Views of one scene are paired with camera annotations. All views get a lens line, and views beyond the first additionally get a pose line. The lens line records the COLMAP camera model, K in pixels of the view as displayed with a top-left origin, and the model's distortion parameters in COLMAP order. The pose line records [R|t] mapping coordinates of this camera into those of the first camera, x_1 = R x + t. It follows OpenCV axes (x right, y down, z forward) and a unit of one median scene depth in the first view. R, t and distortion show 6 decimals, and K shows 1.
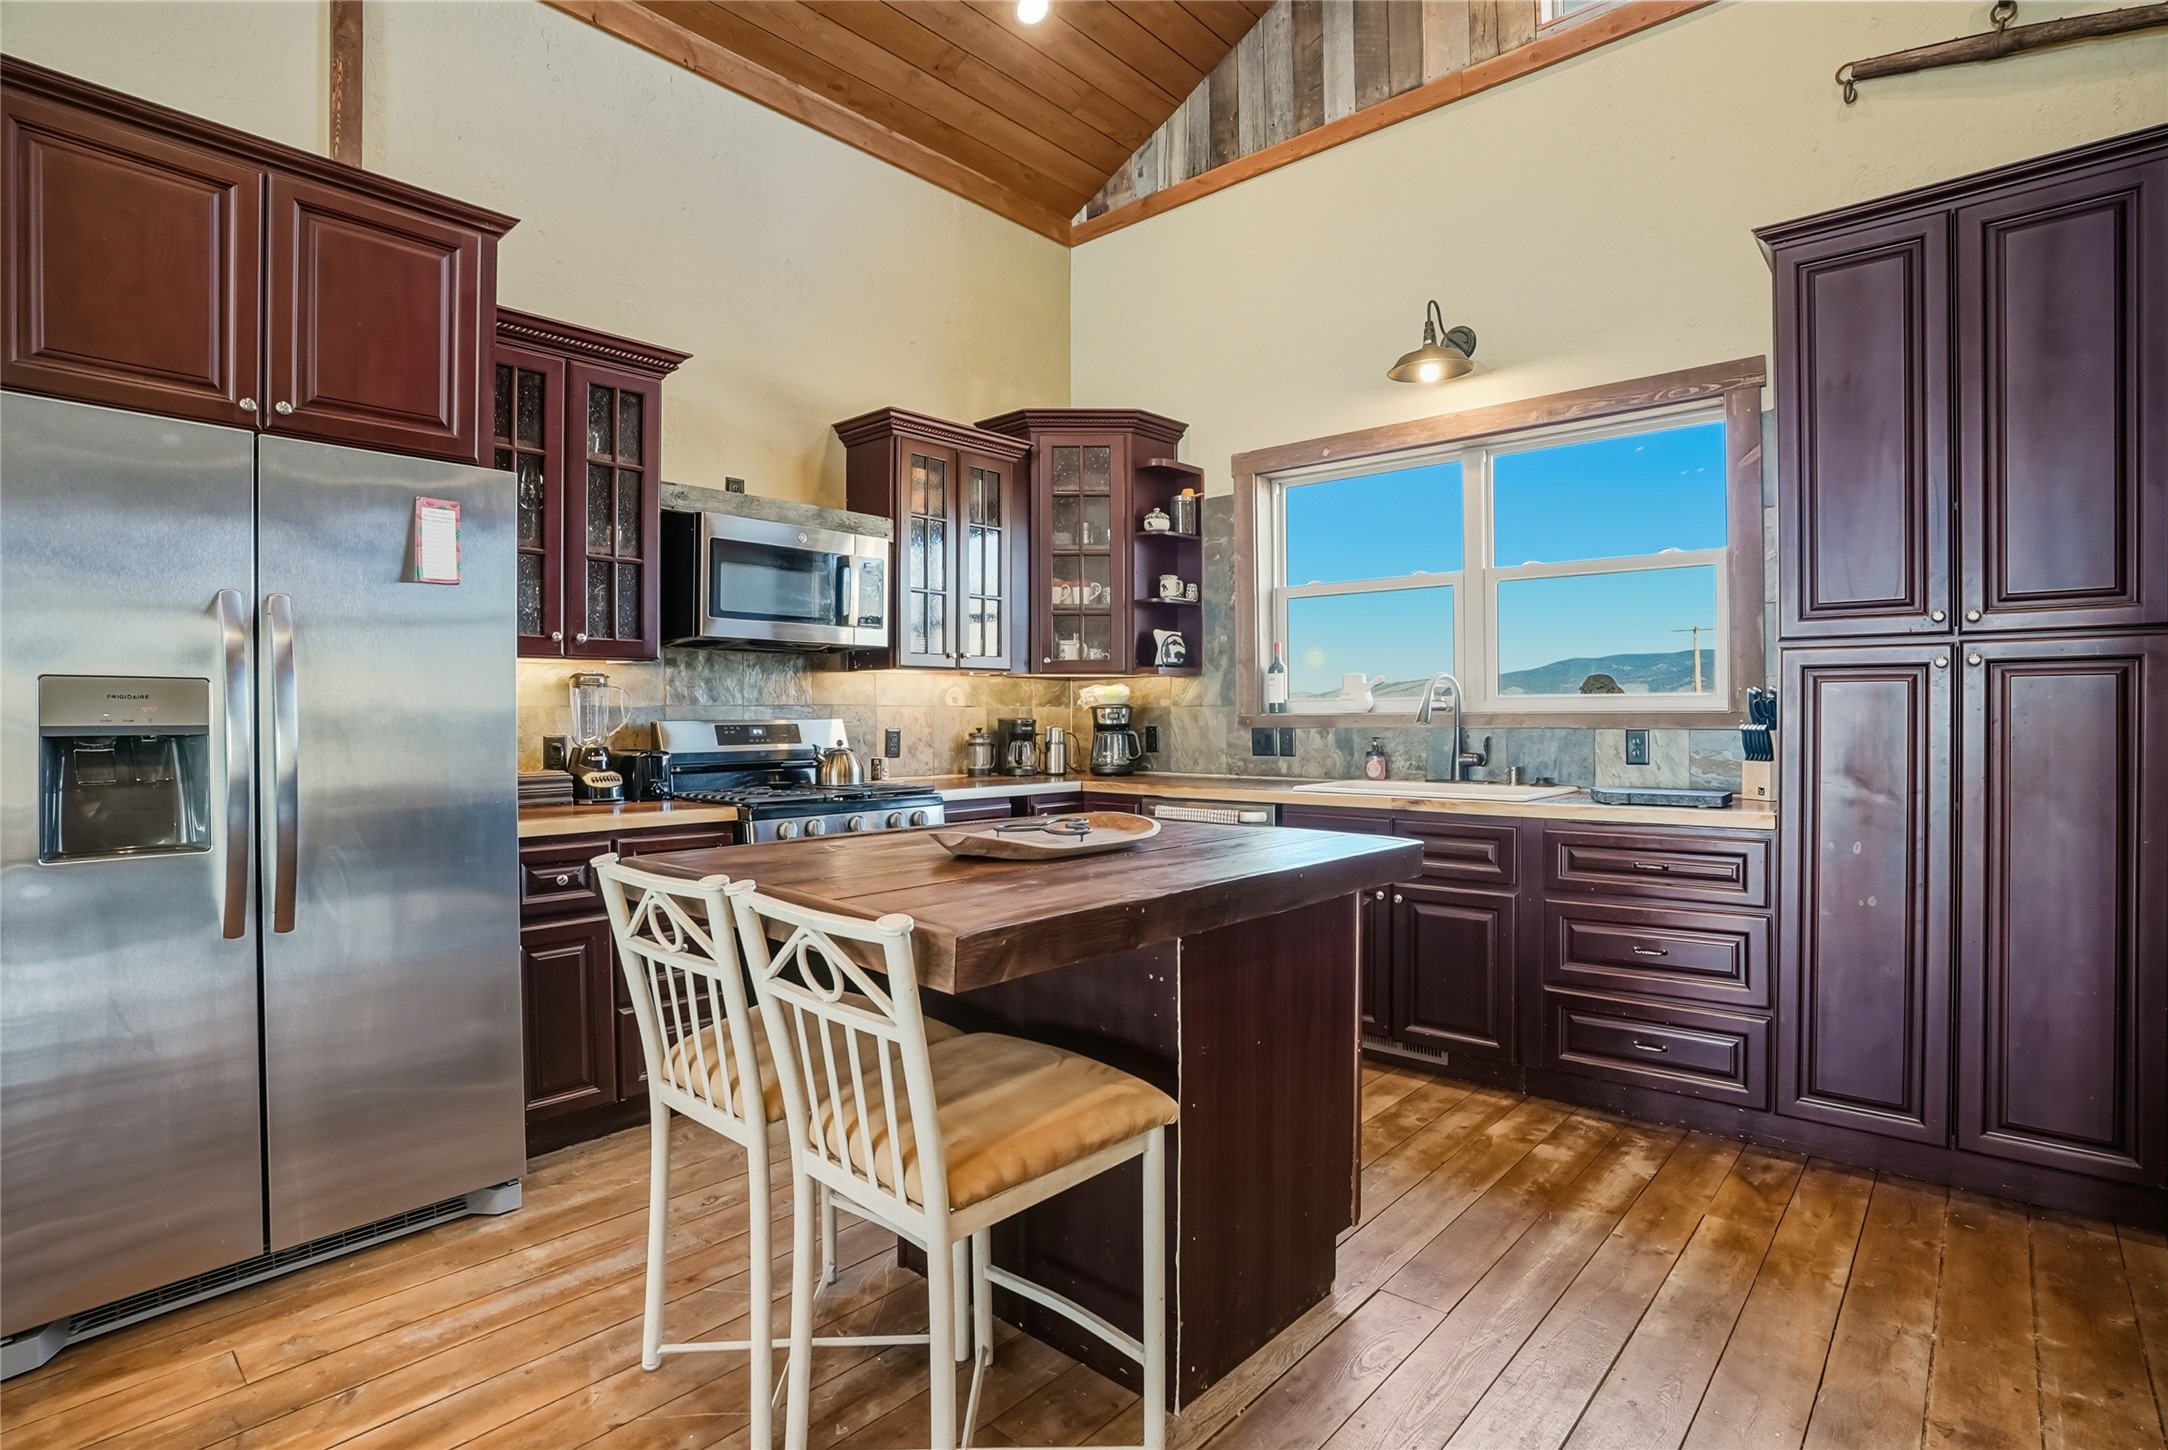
lens RADIAL K [[1078.8, 0, 1090.1], [0, 1078.8, 715.3], [0, 0, 1]] dist [-0.077100, 0.032803]
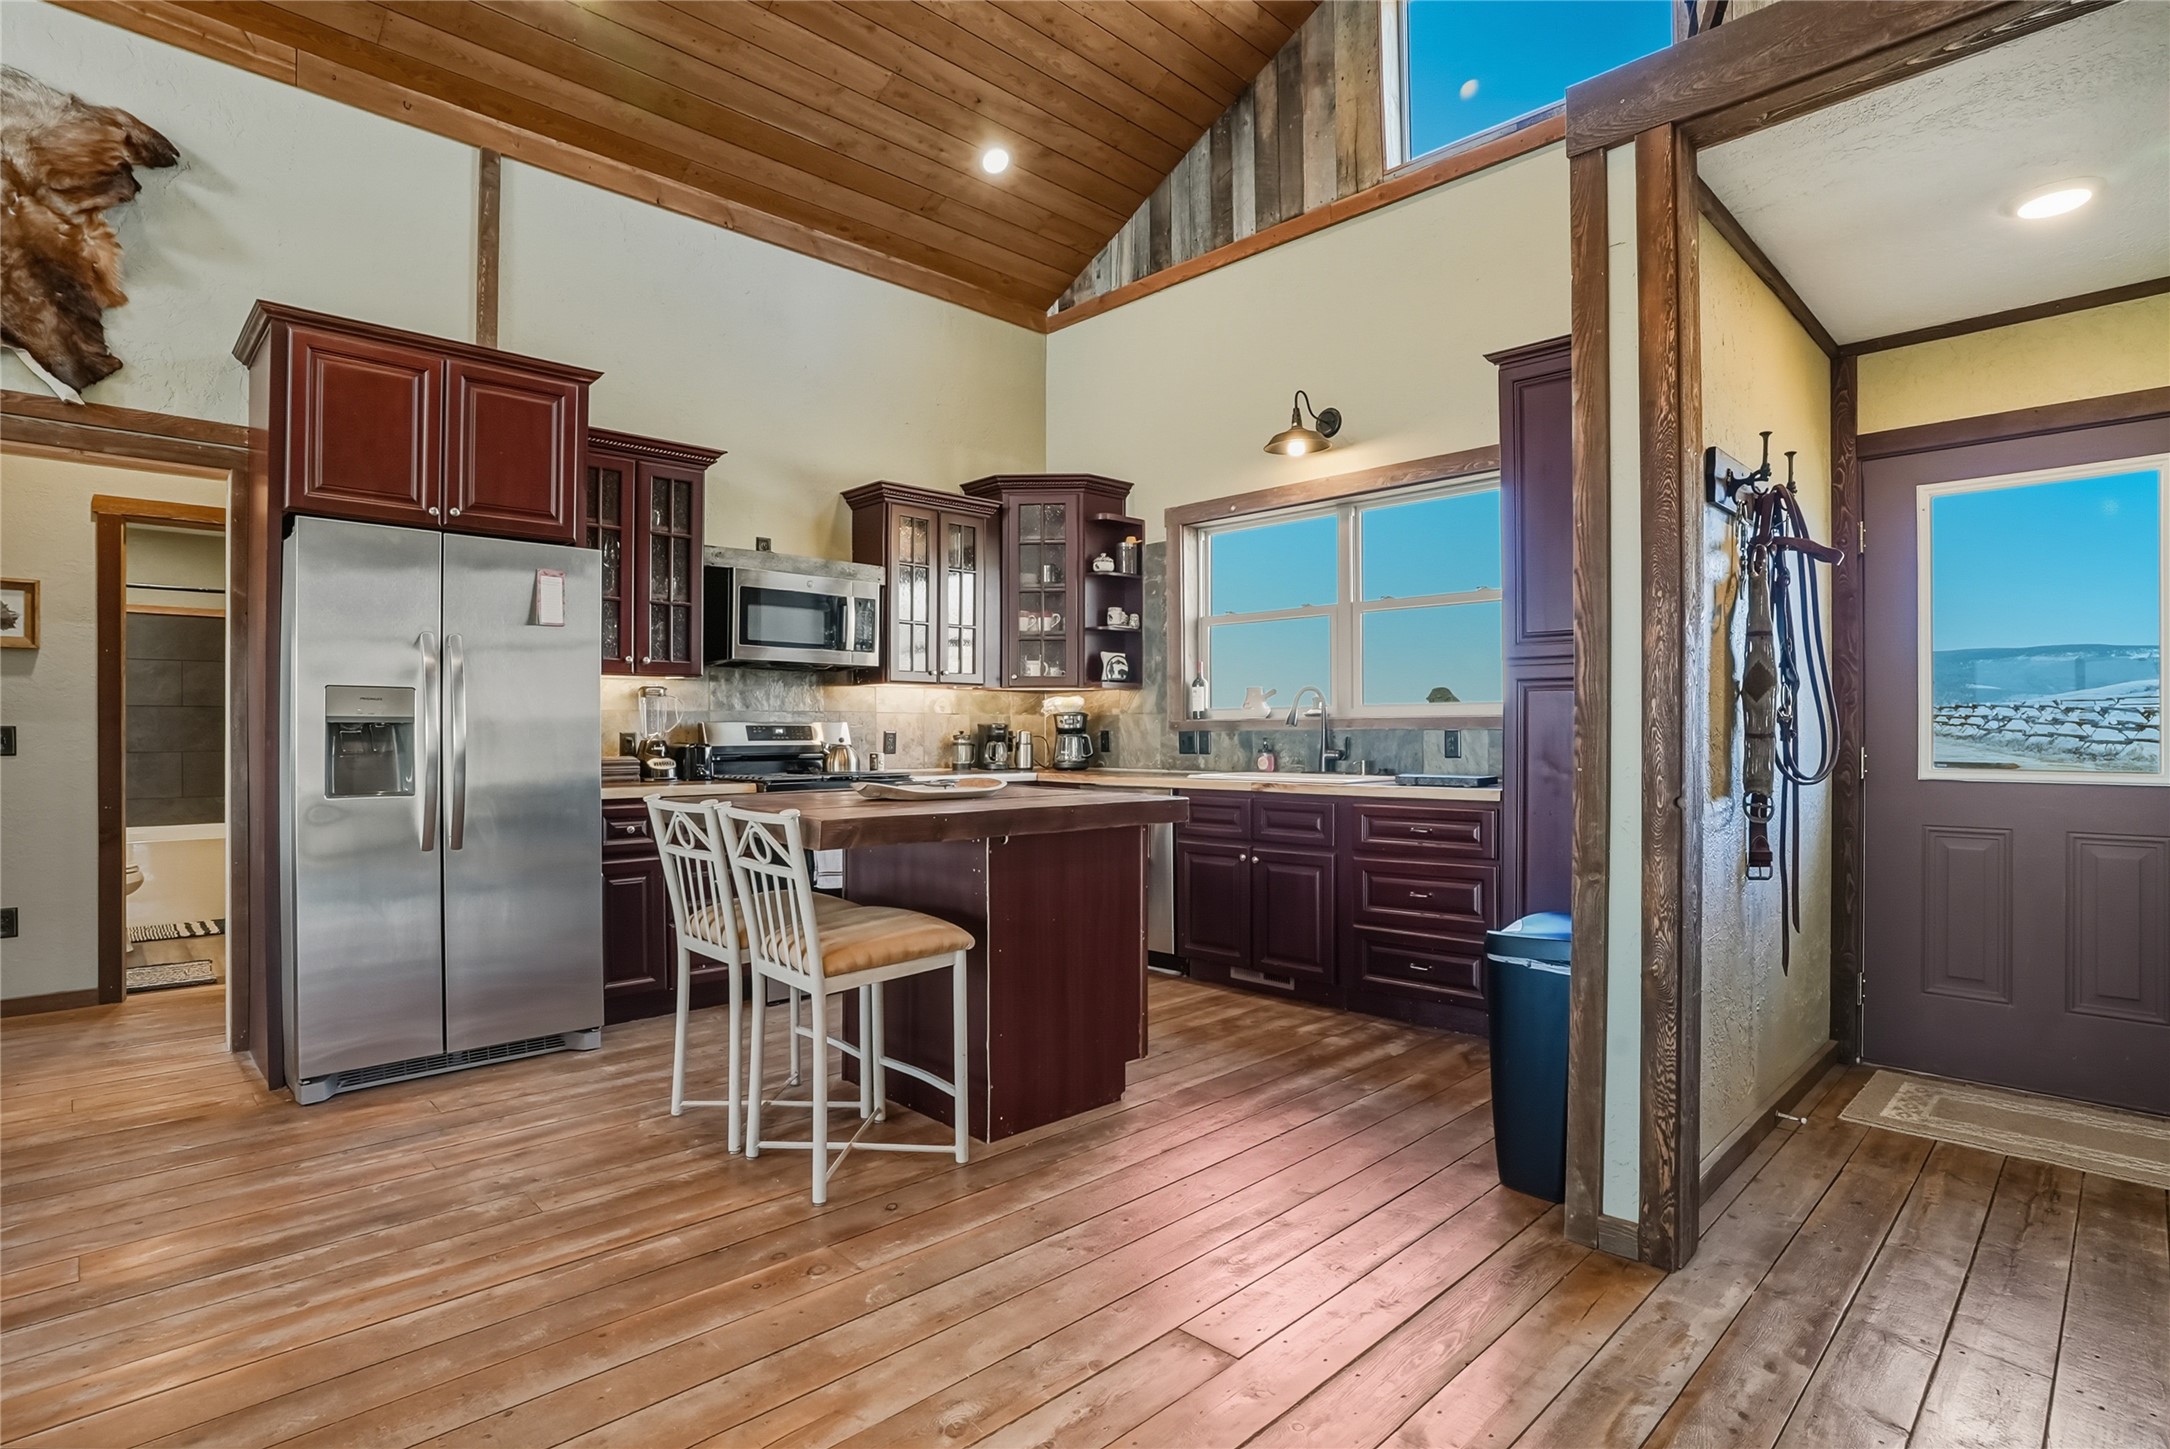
lens RADIAL K [[1079.8, 0, 1086.4], [0, 1079.8, 732.4], [0, 0, 1]] dist [-0.077100, 0.032803]
pose [[0.997459, 0.003156, -0.071169, 0.137116], [-0.003155, 0.999995, 0.000125, 0.013718], [0.071169, 0.000100, 0.997464, -0.247391]]
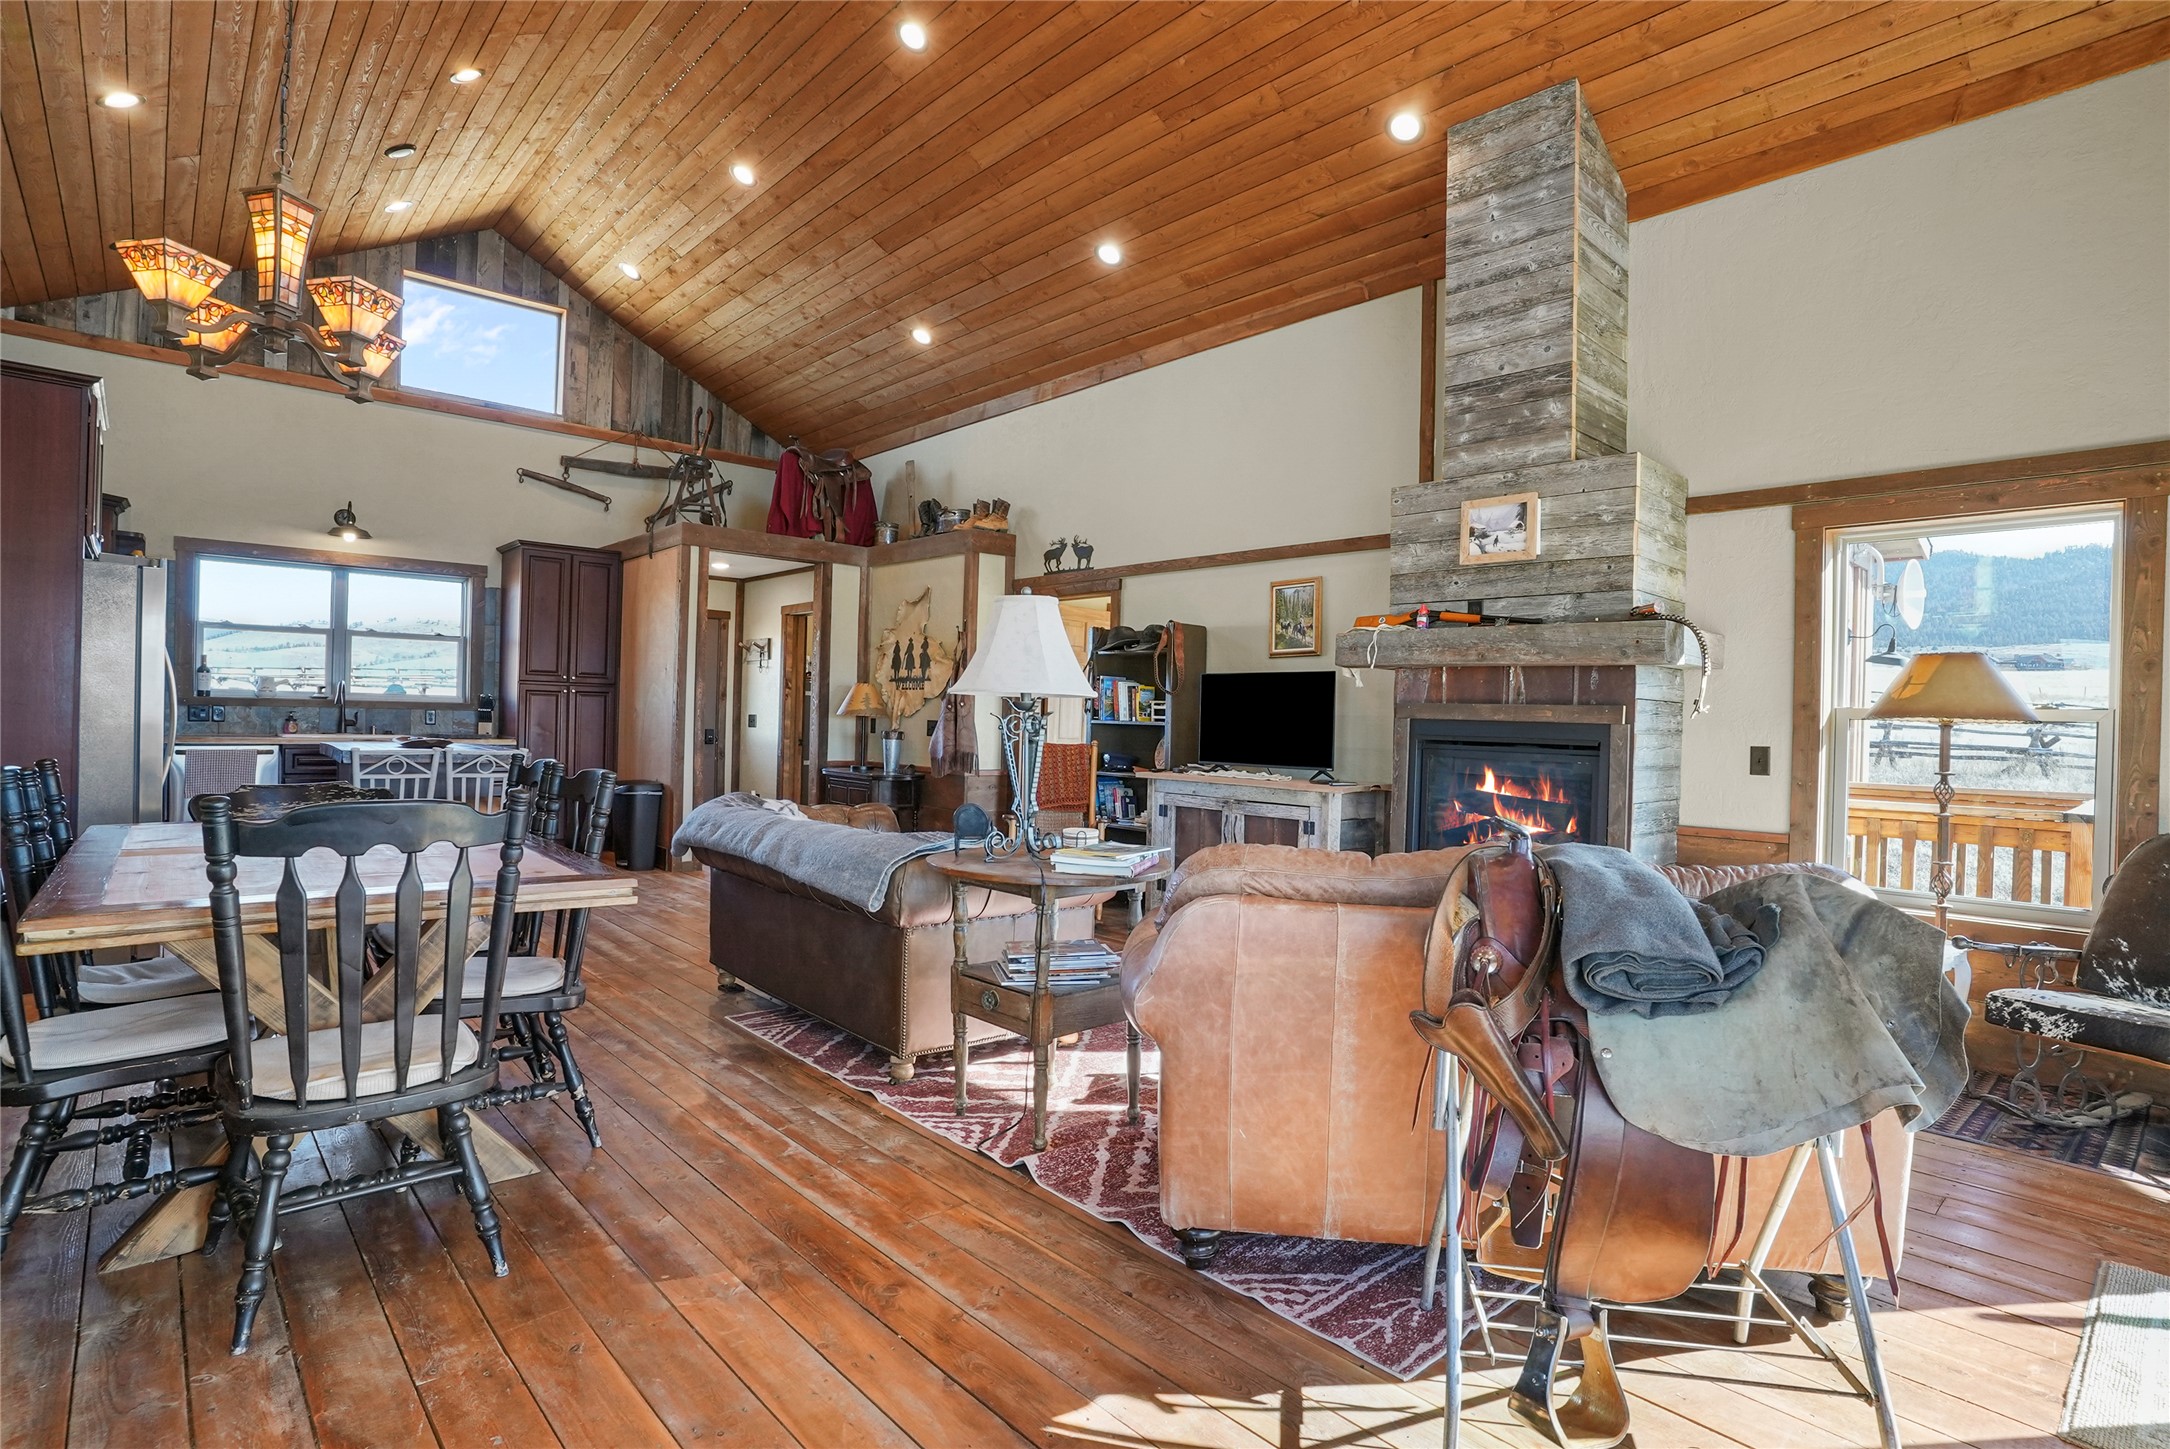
lens RADIAL K [[1079.8, 0, 1083.3], [0, 1079.8, 727.9], [0, 0, 1]] dist [-0.077100, 0.032803]
pose [[0.110736, -0.001447, 0.993849, -1.329508], [-0.027251, 0.999619, 0.004491, 0.002789], [-0.993476, -0.027580, 0.110655, -0.567838]]
